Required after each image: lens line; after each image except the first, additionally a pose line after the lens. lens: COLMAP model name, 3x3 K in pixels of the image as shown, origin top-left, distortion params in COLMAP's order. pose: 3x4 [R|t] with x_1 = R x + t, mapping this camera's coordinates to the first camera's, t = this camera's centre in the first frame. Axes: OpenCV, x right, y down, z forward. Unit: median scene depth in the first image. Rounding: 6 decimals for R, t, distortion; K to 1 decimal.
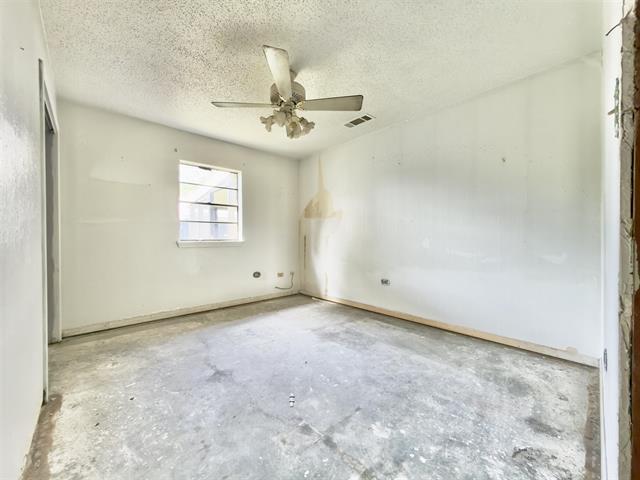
lens RADIAL K [[255.7, 0, 319.9], [0, 255.7, 239.2], [0, 0, 1]] dist [-0.002213, 0.000239]
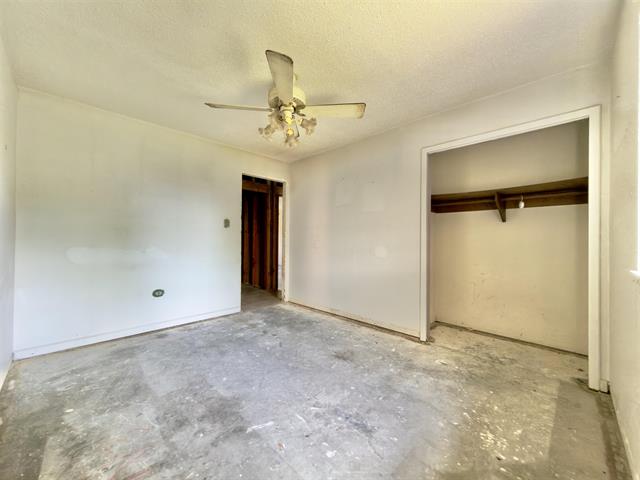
lens RADIAL K [[255.7, 0, 320.1], [0, 255.7, 240.1], [0, 0, 1]] dist [-0.002213, 0.000239]
pose [[-0.998717, -0.005582, -0.050334, -0.195508], [-0.005575, 0.999984, -0.000282, -0.038350], [0.050335, -0.000001, -0.998732, 1.896494]]
